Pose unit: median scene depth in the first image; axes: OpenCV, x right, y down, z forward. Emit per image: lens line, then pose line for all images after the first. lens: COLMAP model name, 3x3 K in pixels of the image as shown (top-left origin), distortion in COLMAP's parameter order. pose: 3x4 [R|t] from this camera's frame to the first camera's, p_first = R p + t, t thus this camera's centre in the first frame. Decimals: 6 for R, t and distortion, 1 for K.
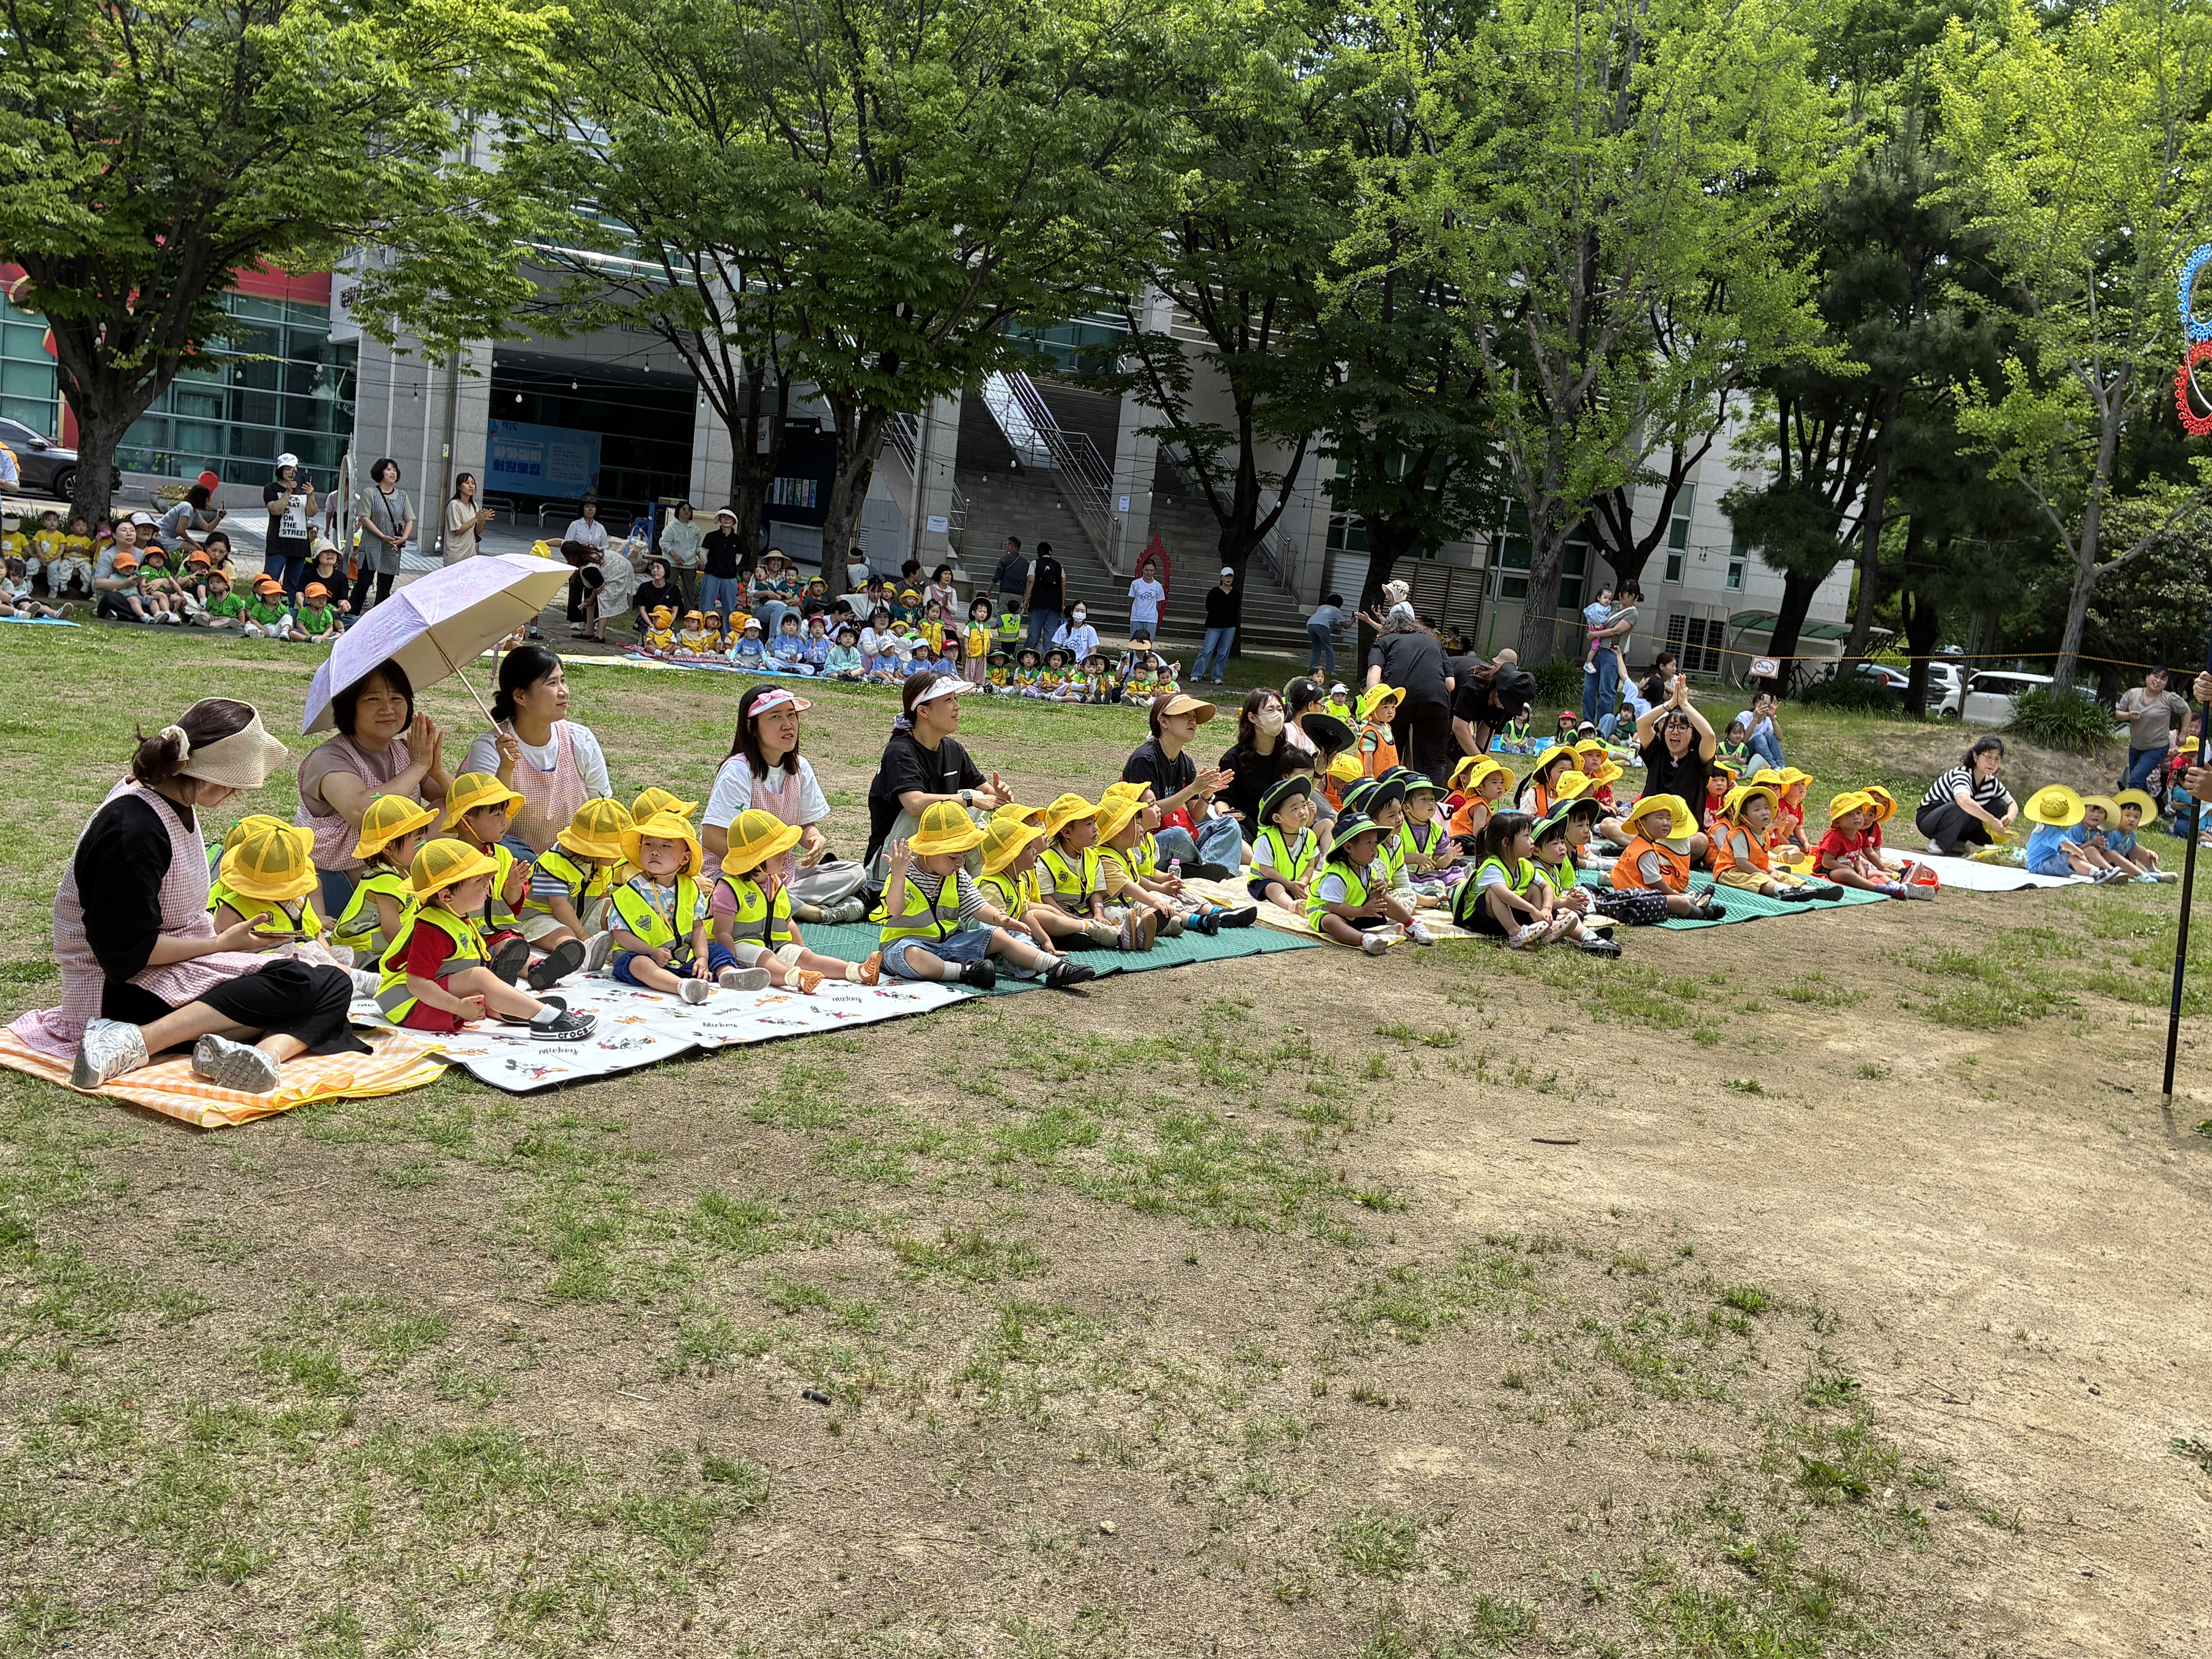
lens RADIAL K [[1996.2, 0, 1121.2], [0, 1996.2, 828.1], [0, 0, 1]] dist [0.007511, 0.017271]
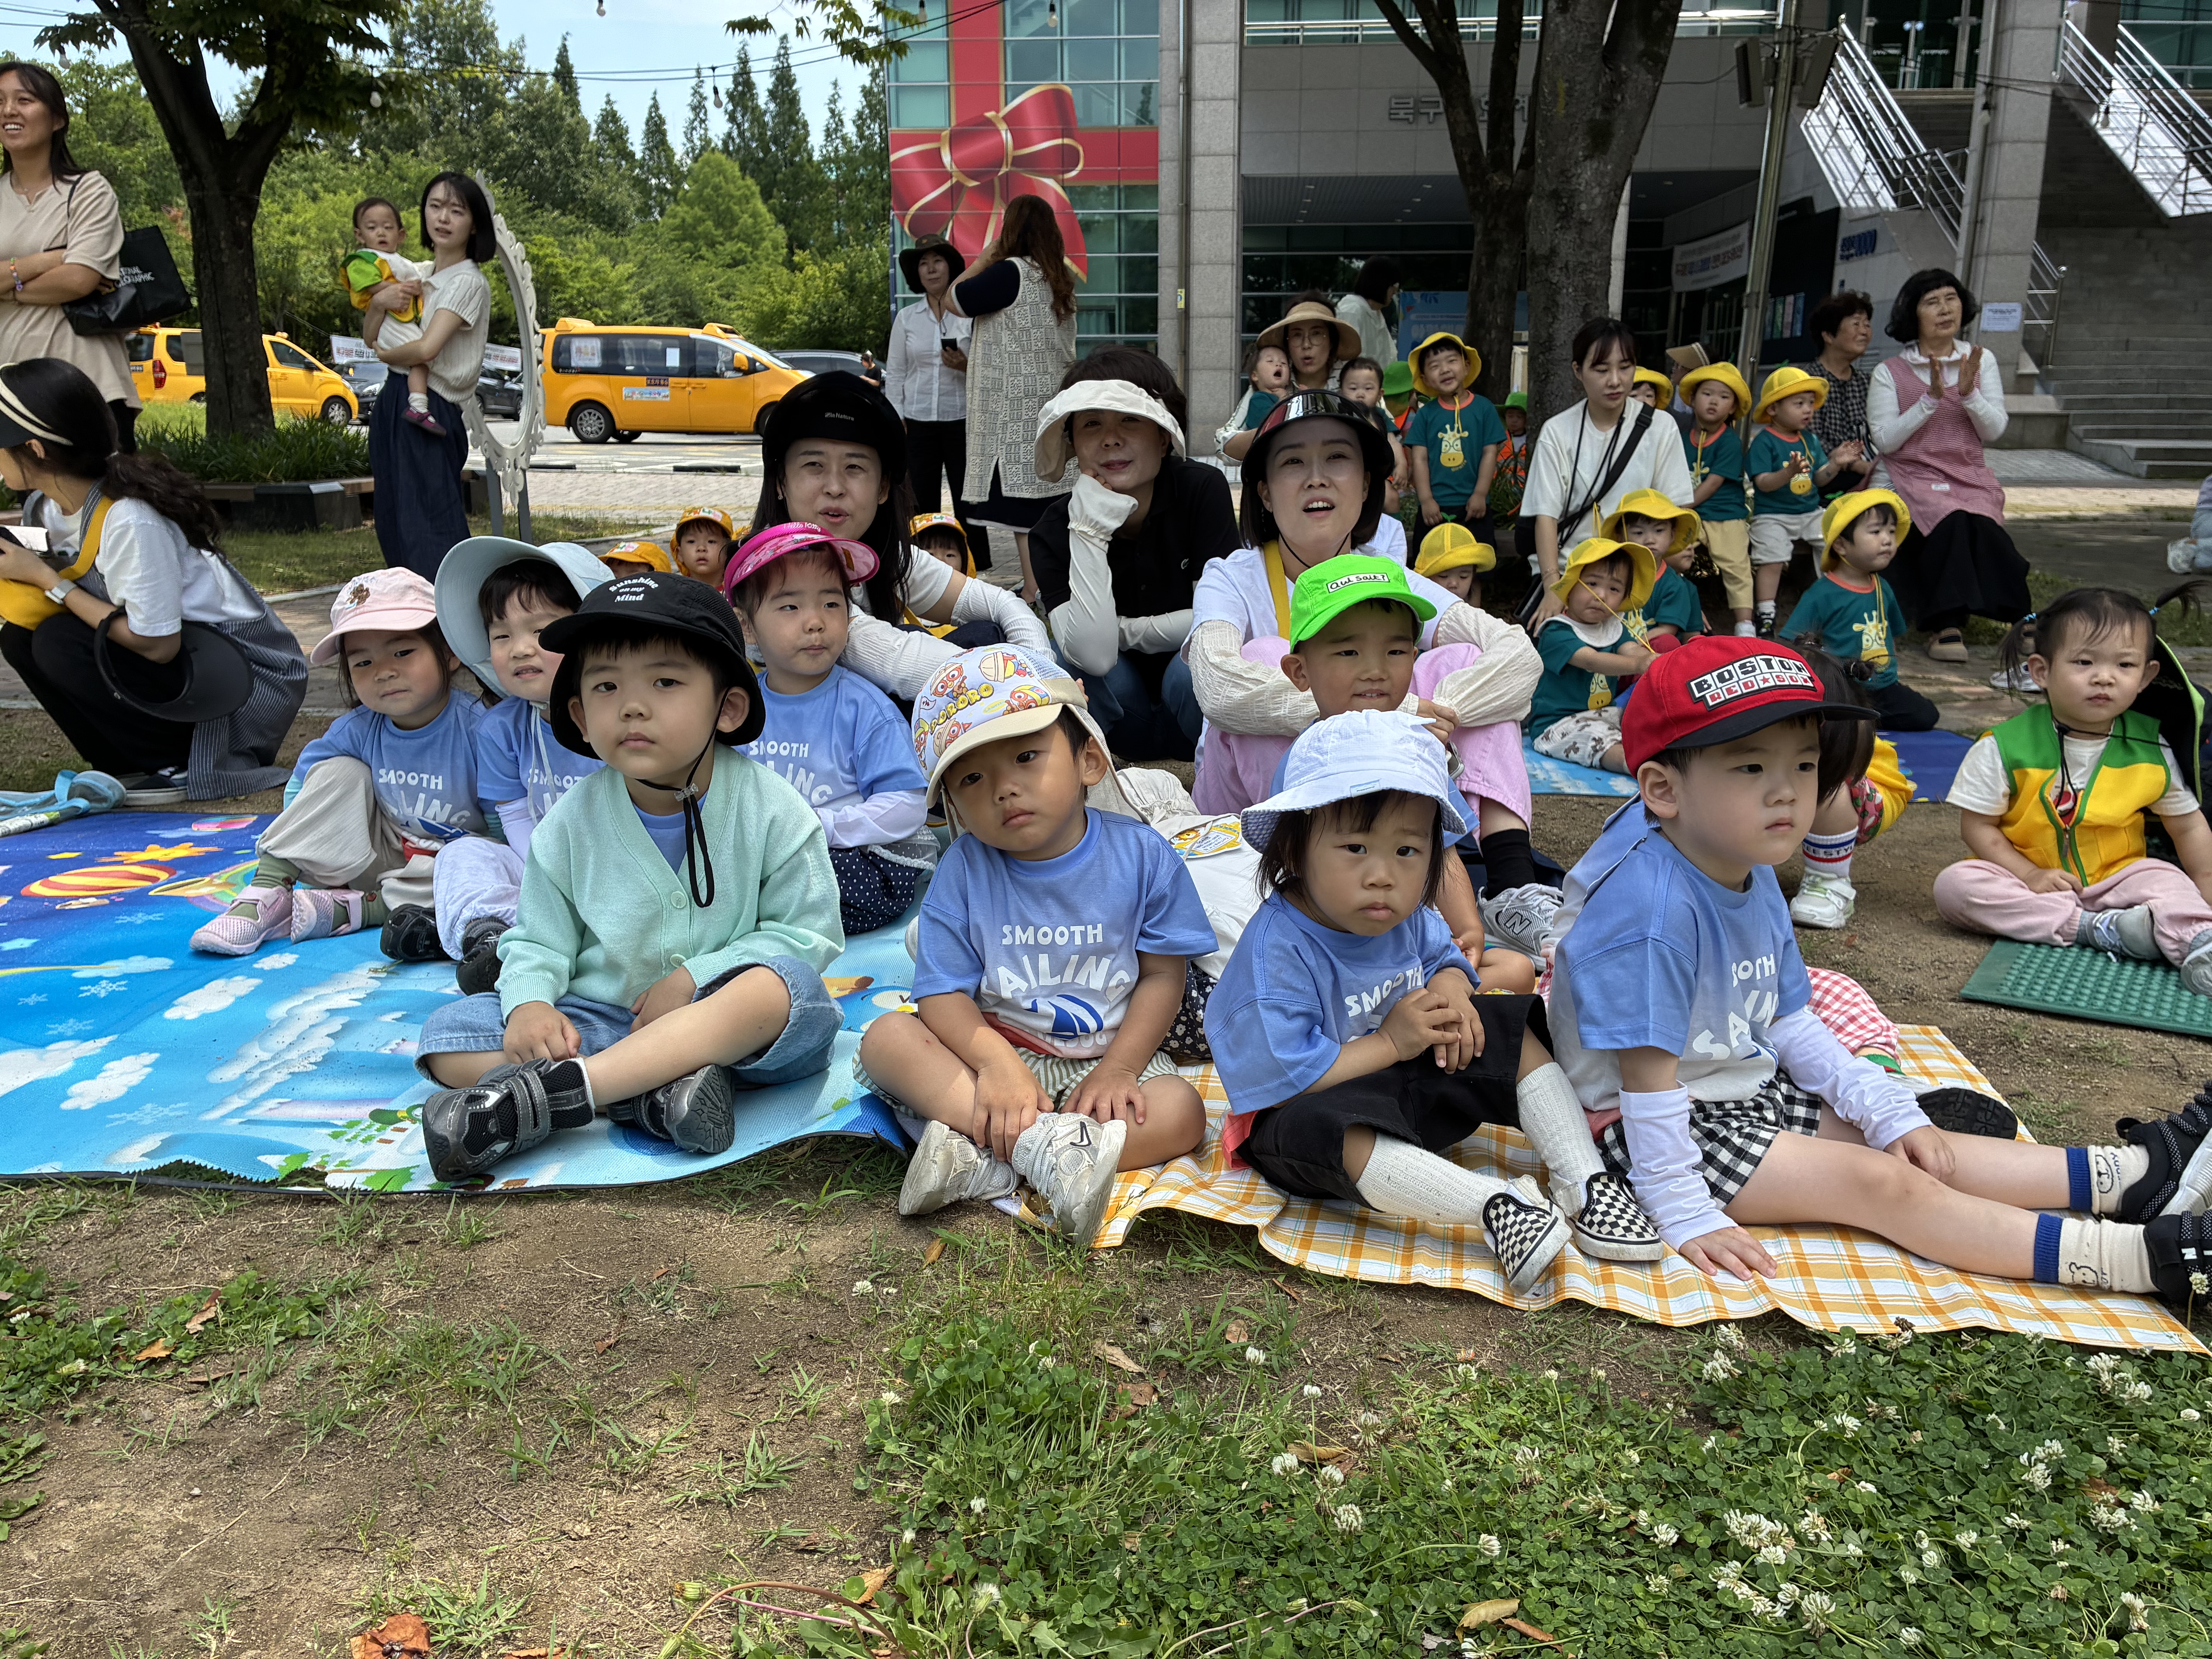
lens RADIAL K [[1674.2, 0, 1104.0], [0, 1674.2, 851.1], [0, 0, 1]] dist [0.046667, -0.066227]
pose [[0.829717, 0.032640, -0.557229, -0.050733], [0.016353, 0.996439, 0.082717, -0.072969], [0.557944, -0.077743, 0.826229, 0.732686]]
